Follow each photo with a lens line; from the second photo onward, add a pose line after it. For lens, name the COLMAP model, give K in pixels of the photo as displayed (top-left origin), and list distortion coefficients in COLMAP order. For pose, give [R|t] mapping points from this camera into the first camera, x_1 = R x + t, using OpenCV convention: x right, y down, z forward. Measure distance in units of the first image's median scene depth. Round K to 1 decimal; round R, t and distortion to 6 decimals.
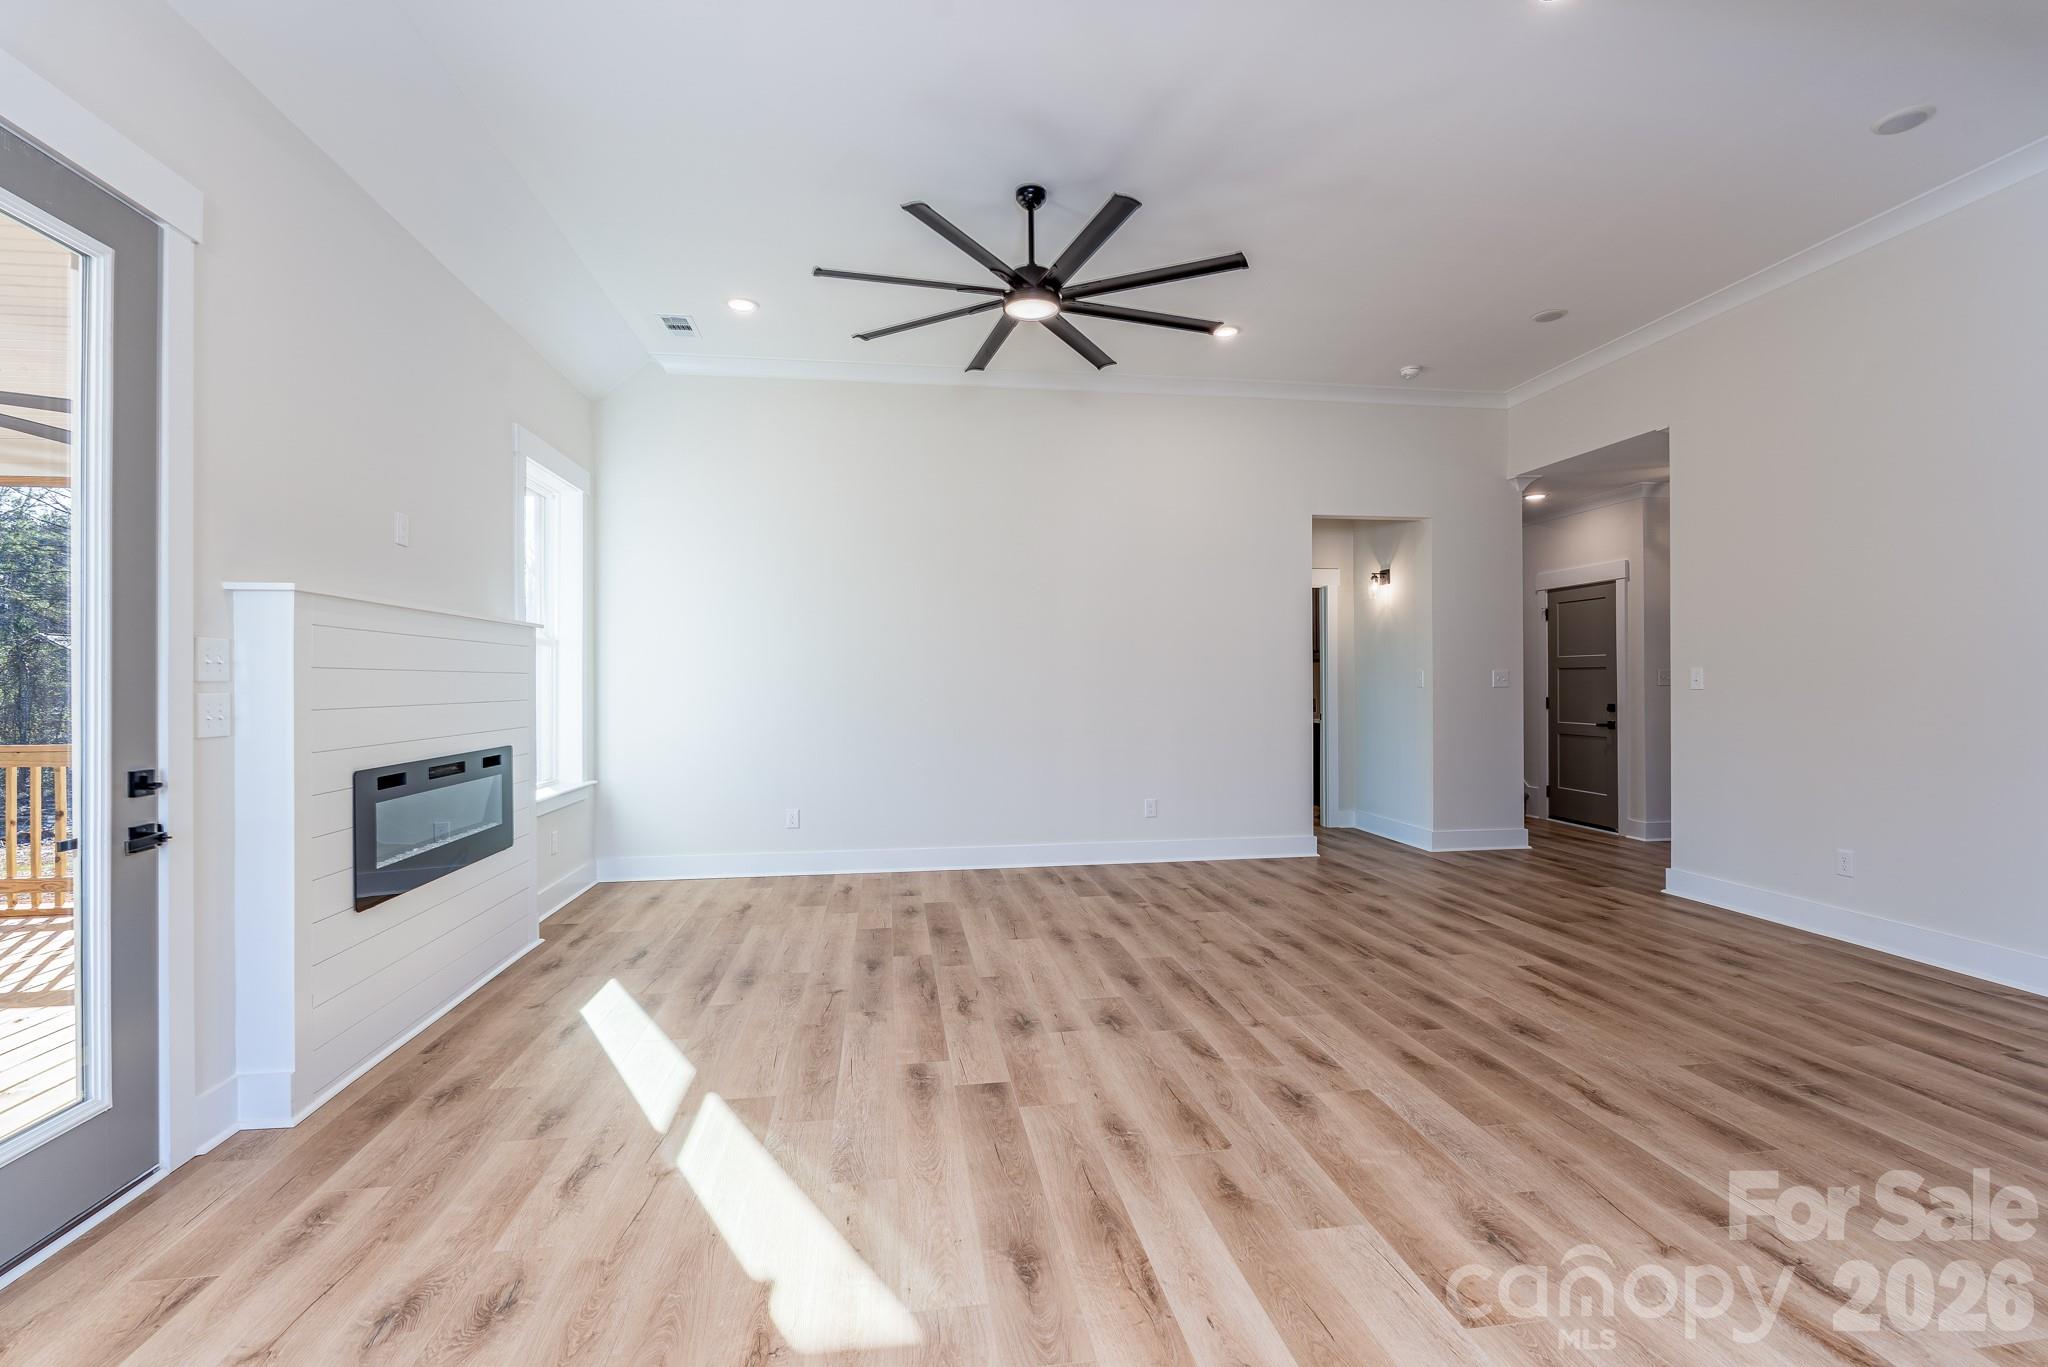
lens RADIAL K [[919.8, 0, 1033.3], [0, 919.8, 694.1], [0, 0, 1]] dist [-0.006589, 0.001238]
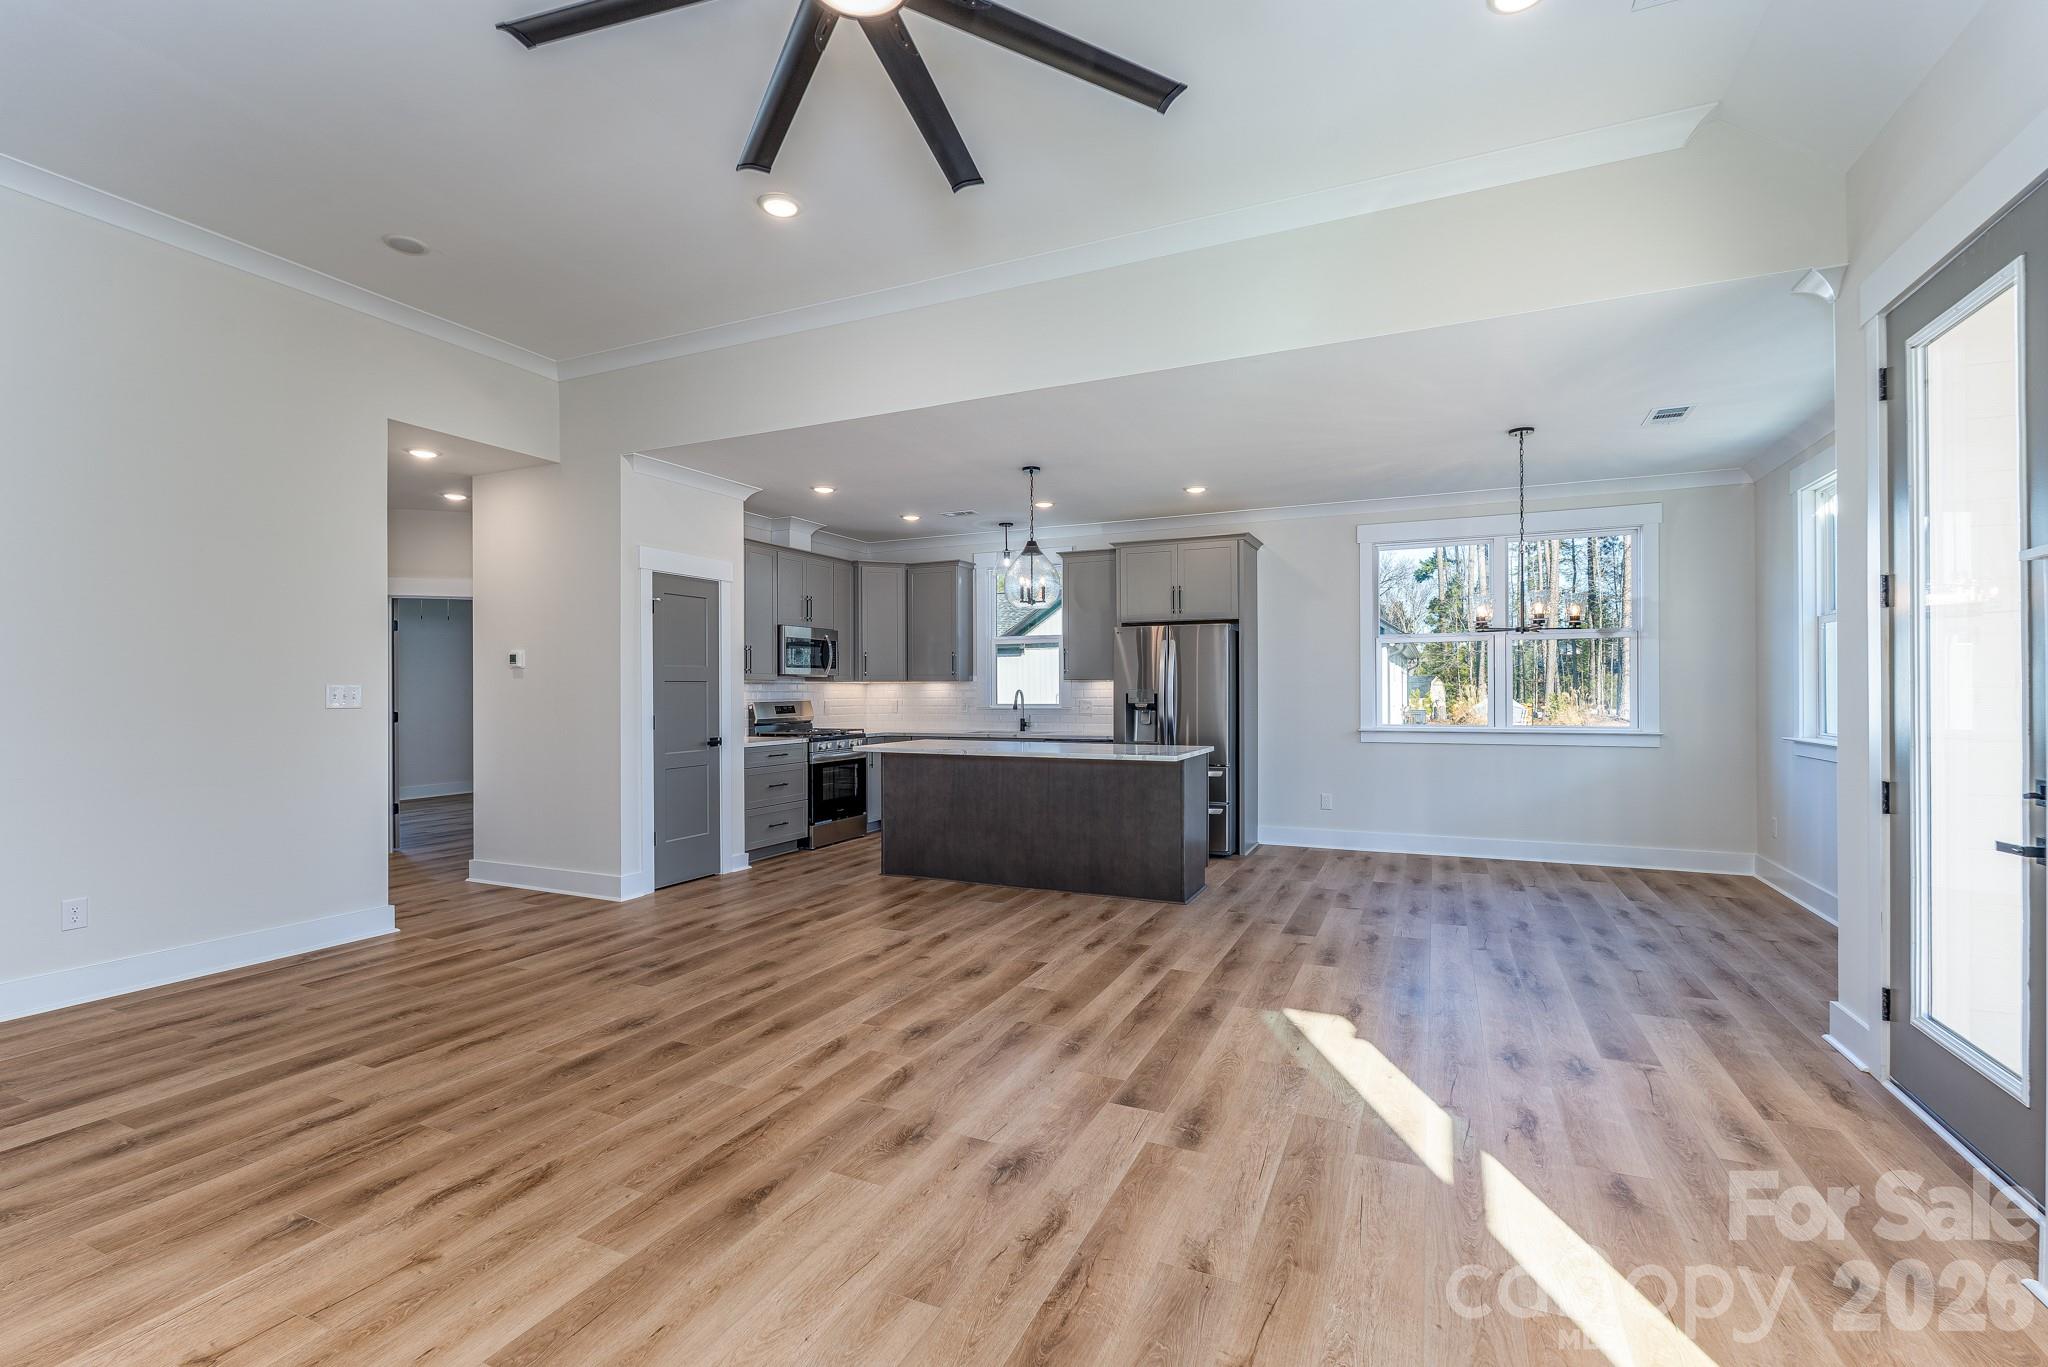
lens RADIAL K [[919.8, 0, 1019.7], [0, 919.8, 678.4], [0, 0, 1]] dist [-0.006589, 0.001238]
pose [[-0.835550, 0.017127, 0.549148, -0.452949], [0.015787, 0.999850, -0.007163, -0.020579], [-0.549188, 0.002684, -0.835695, 1.727507]]
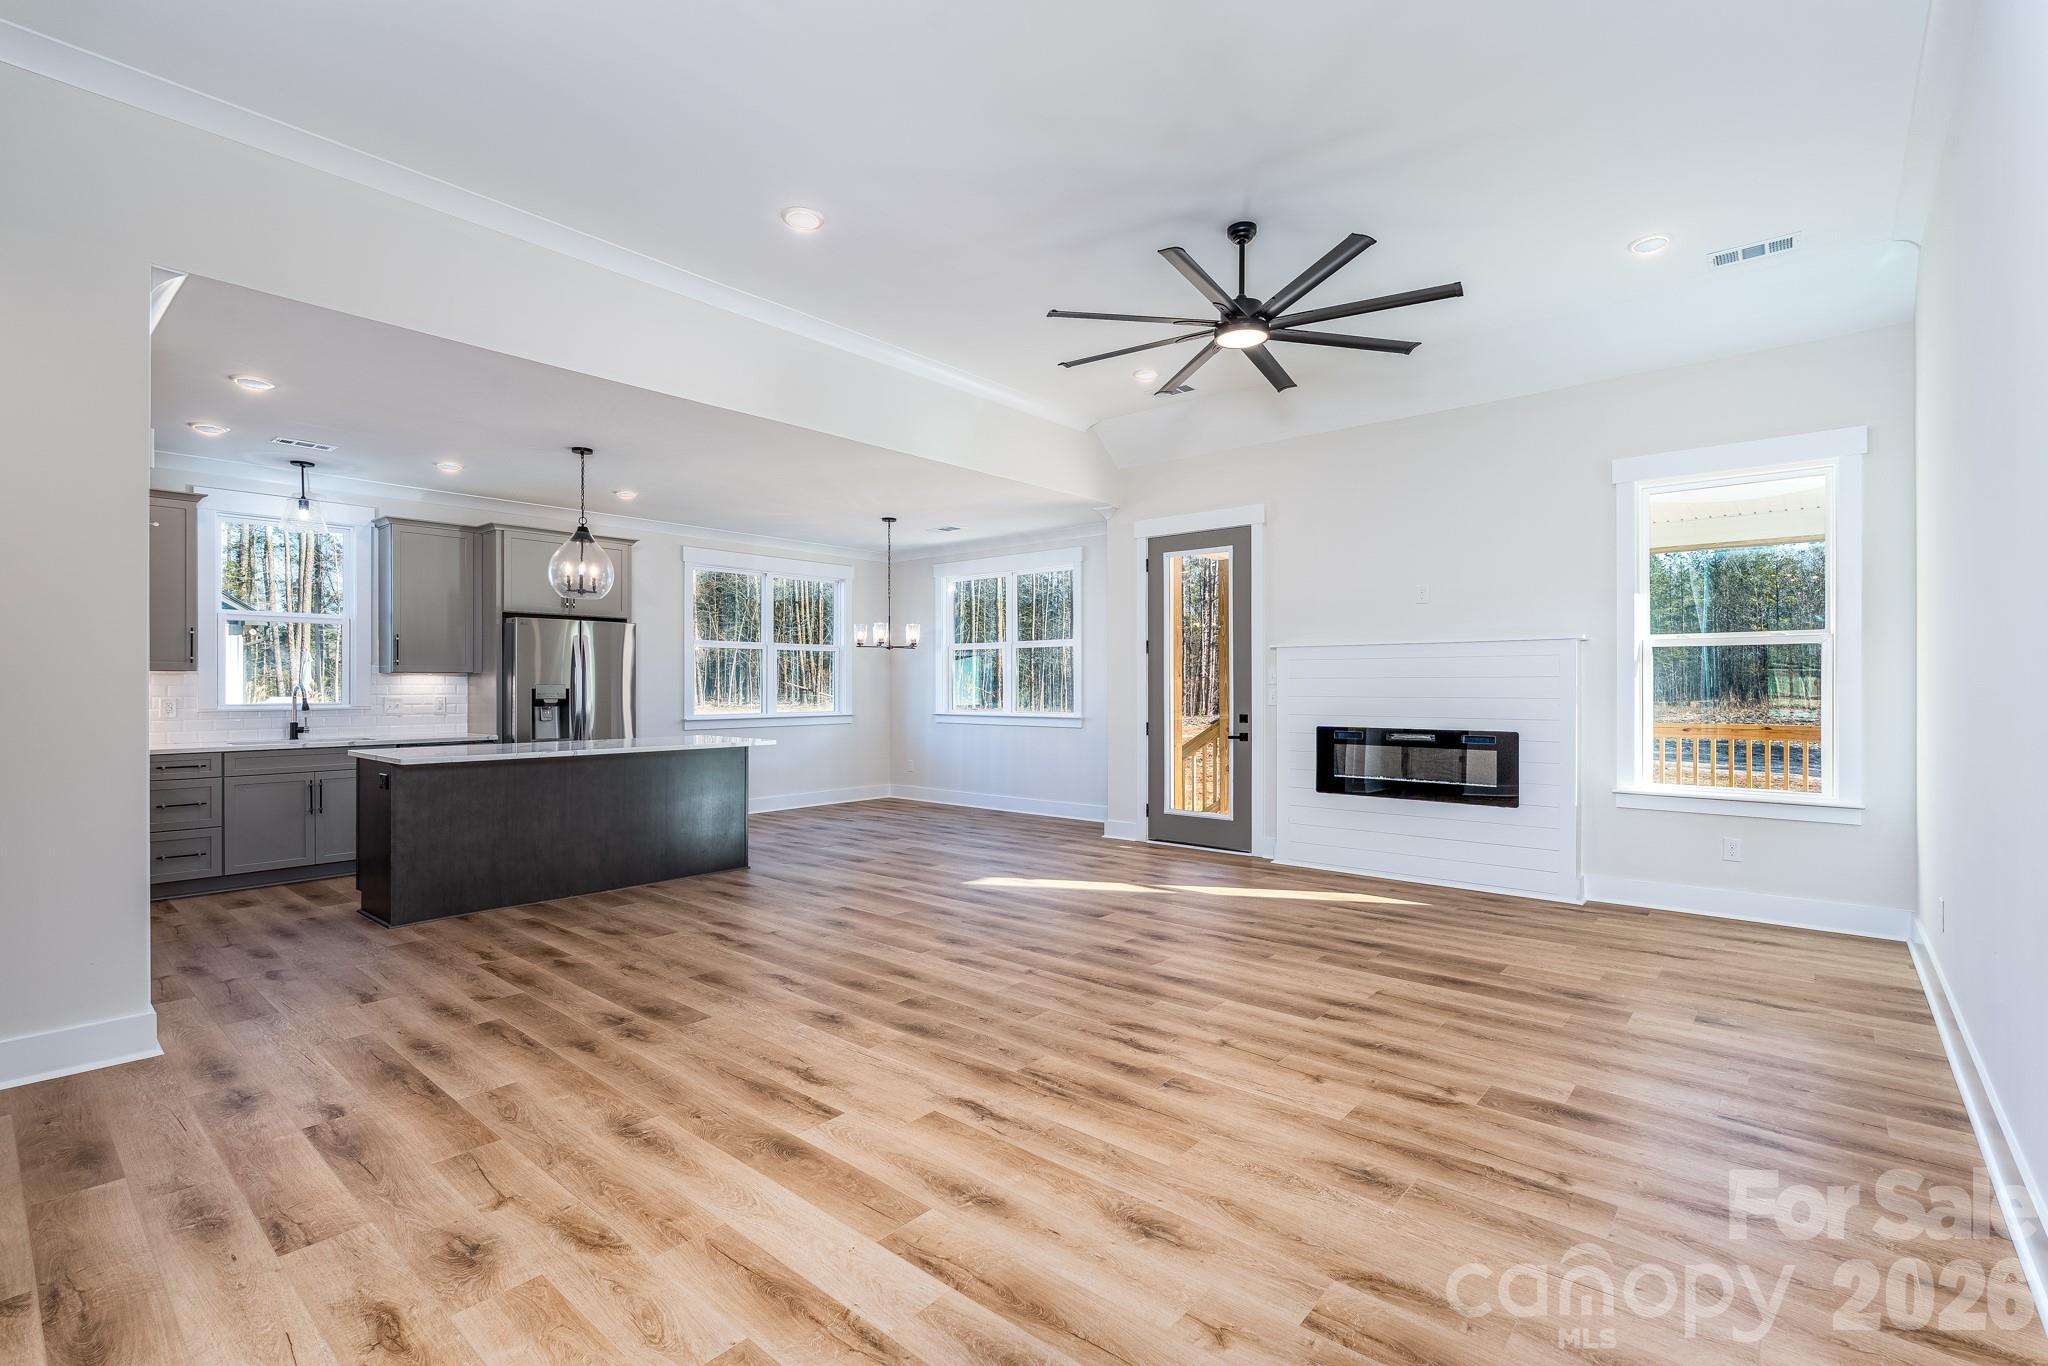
lens RADIAL K [[919.8, 0, 1026.7], [0, 919.8, 684.7], [0, 0, 1]] dist [-0.006589, 0.001238]
pose [[-0.757191, 0.006472, -0.653161, 1.111653], [-0.002574, 0.999914, 0.012893, -0.036266], [0.653188, 0.011443, -0.757109, 2.052323]]
